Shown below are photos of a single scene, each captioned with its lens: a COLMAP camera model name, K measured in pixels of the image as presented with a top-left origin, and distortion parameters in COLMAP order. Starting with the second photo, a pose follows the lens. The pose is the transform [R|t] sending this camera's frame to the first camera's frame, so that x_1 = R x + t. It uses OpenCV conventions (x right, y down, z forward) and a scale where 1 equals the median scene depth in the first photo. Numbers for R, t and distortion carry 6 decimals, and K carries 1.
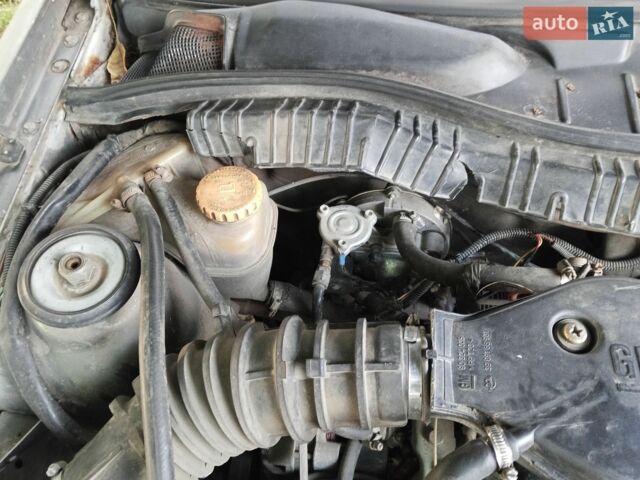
lens RADIAL K [[562.1, 0, 320.0], [0, 562.1, 240.0], [0, 0, 1]] dist [0.016263, -0.016355]
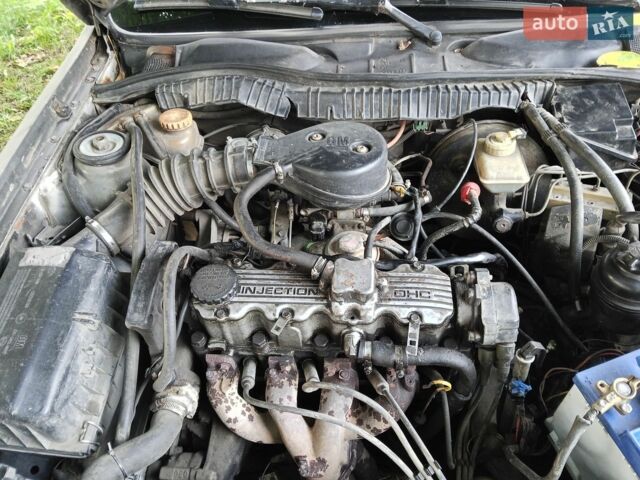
lens RADIAL K [[562.1, 0, 320.0], [0, 562.1, 240.0], [0, 0, 1]] dist [0.016263, -0.016355]
pose [[0.998470, -0.046538, 0.029868, 0.277441], [0.052103, 0.972674, -0.226253, 0.829983], [-0.018522, 0.227463, 0.973610, -0.891230]]
